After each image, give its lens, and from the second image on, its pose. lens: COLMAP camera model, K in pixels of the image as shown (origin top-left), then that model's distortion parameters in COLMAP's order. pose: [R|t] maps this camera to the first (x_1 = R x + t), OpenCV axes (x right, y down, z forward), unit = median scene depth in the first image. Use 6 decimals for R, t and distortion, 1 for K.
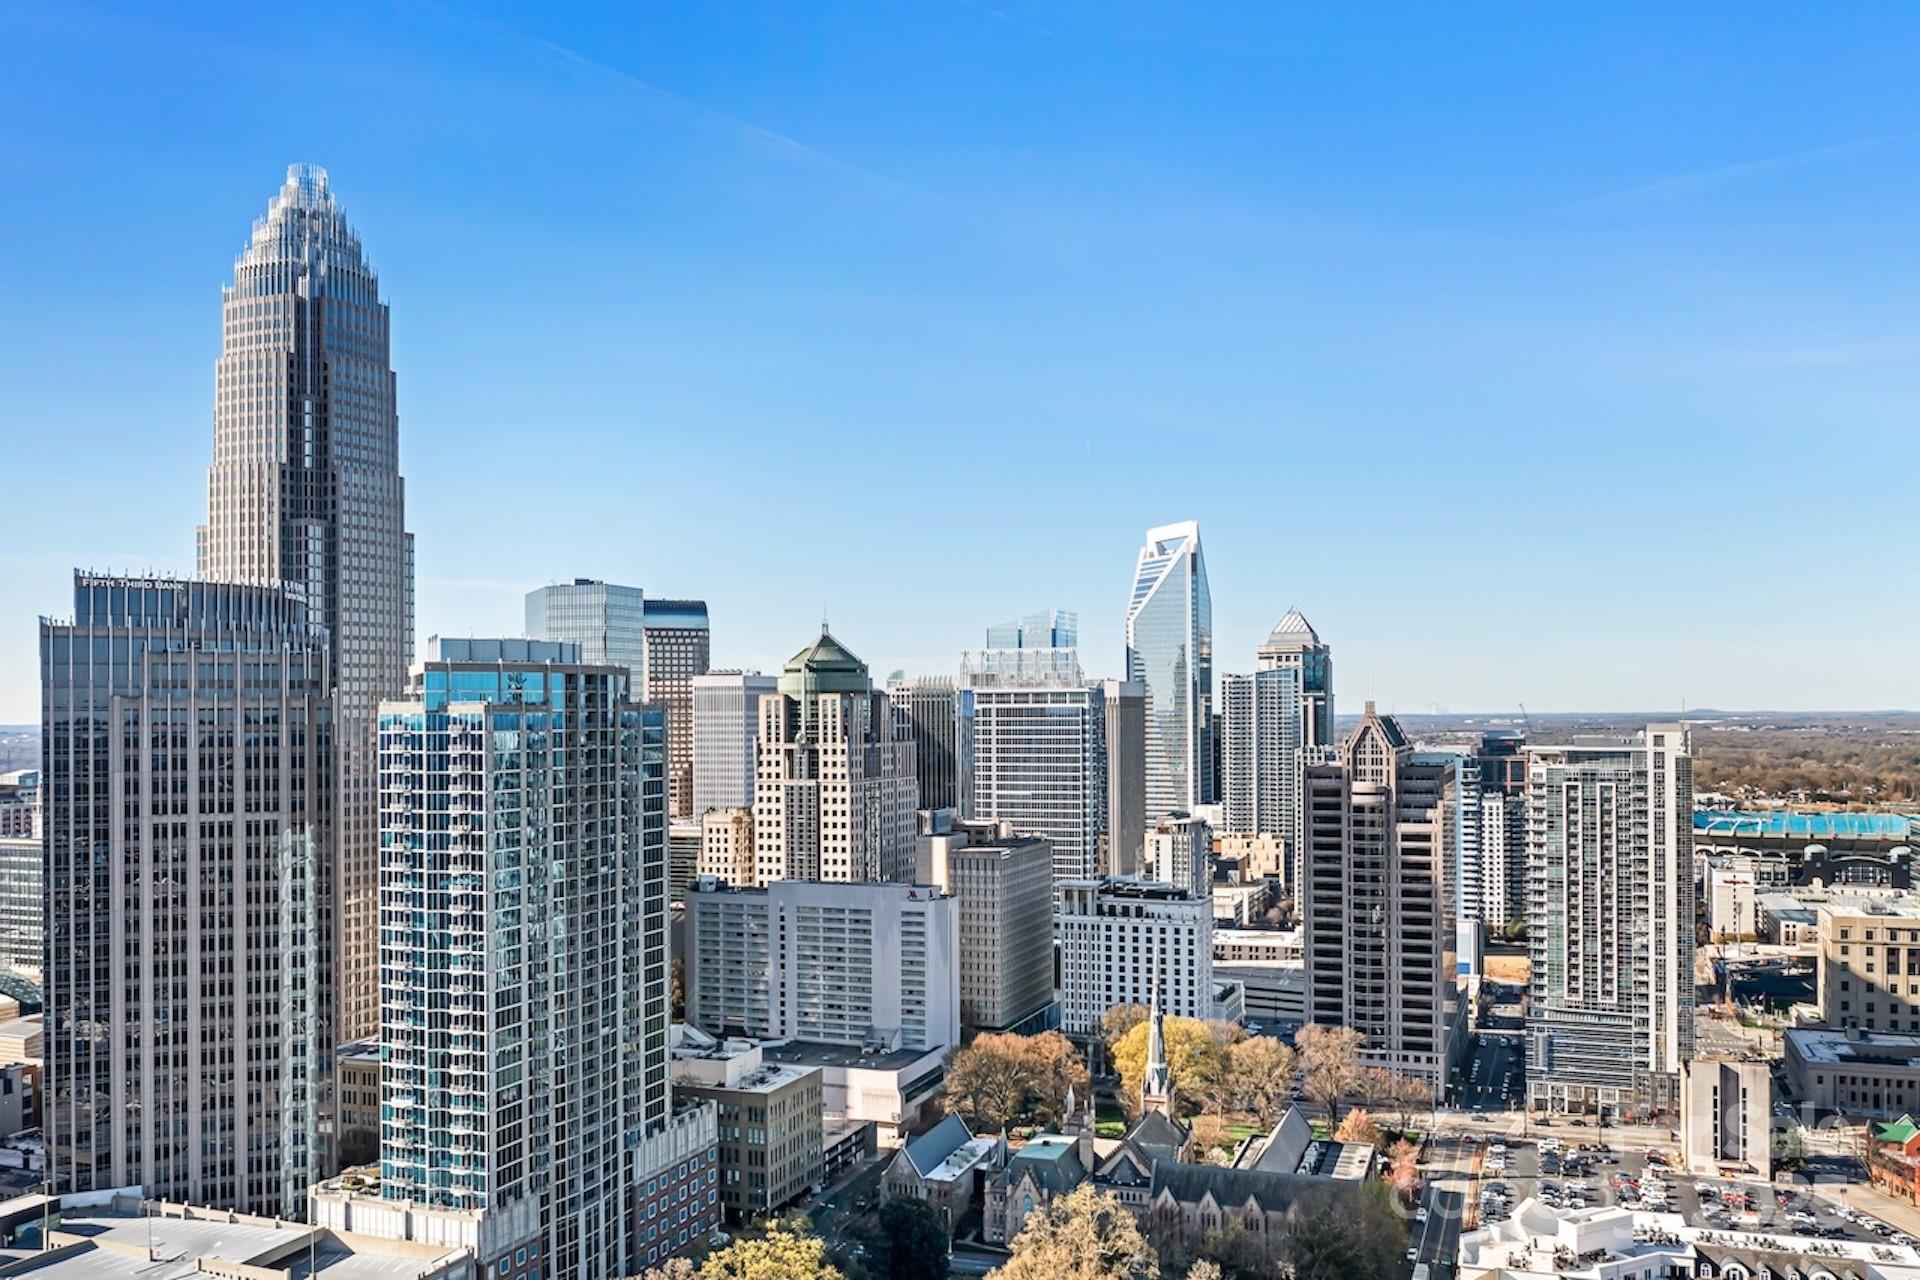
lens RADIAL K [[1538.4, 0, 960.6], [0, 1538.4, 735.7], [0, 0, 1]] dist [-0.030092, 0.016865]
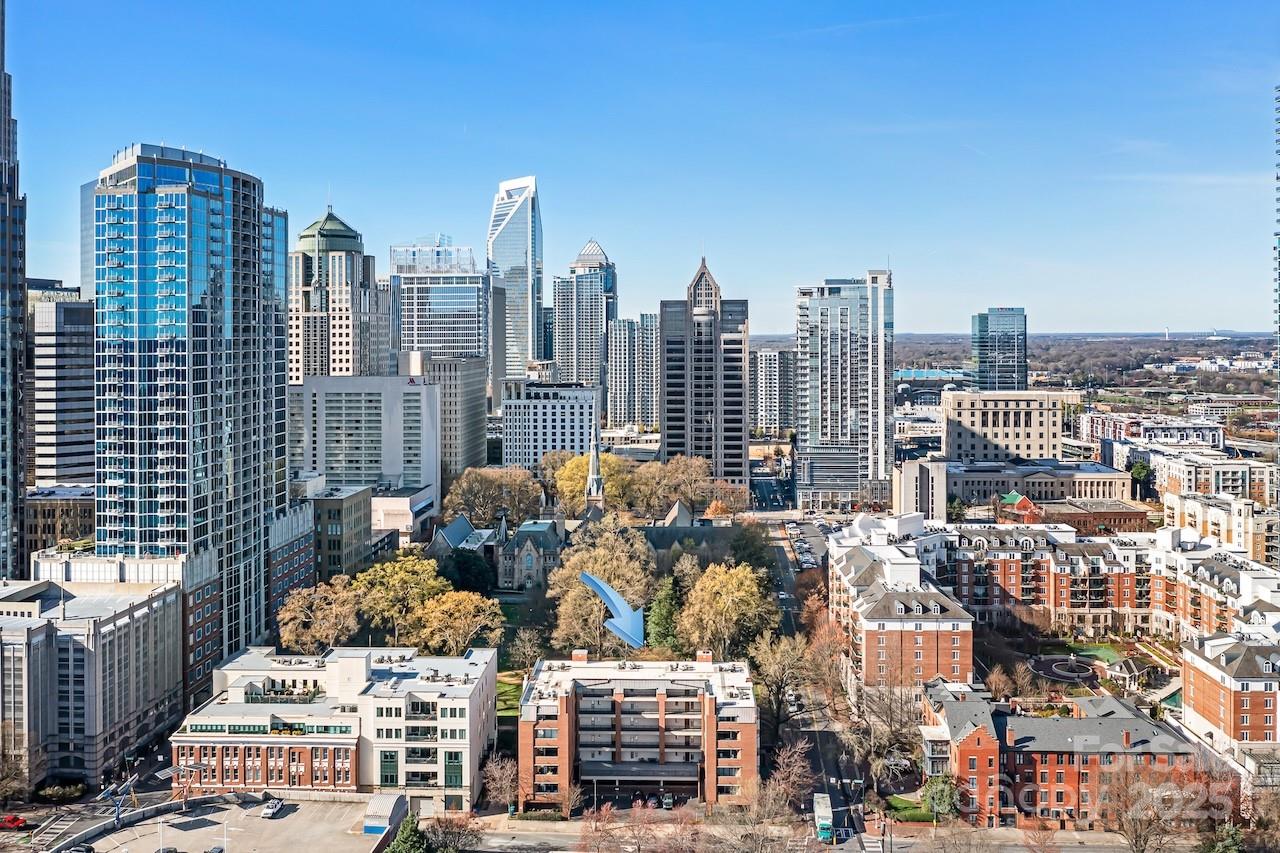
lens RADIAL K [[1032.1, 0, 642.1], [0, 1032.1, 345.6], [0, 0, 1]] dist [-0.013612, 0.013573]
pose [[0.957413, -0.002323, 0.288712, -0.102923], [0.001915, 0.999997, 0.001696, 0.067154], [-0.288715, -0.001070, 0.957415, -0.003040]]
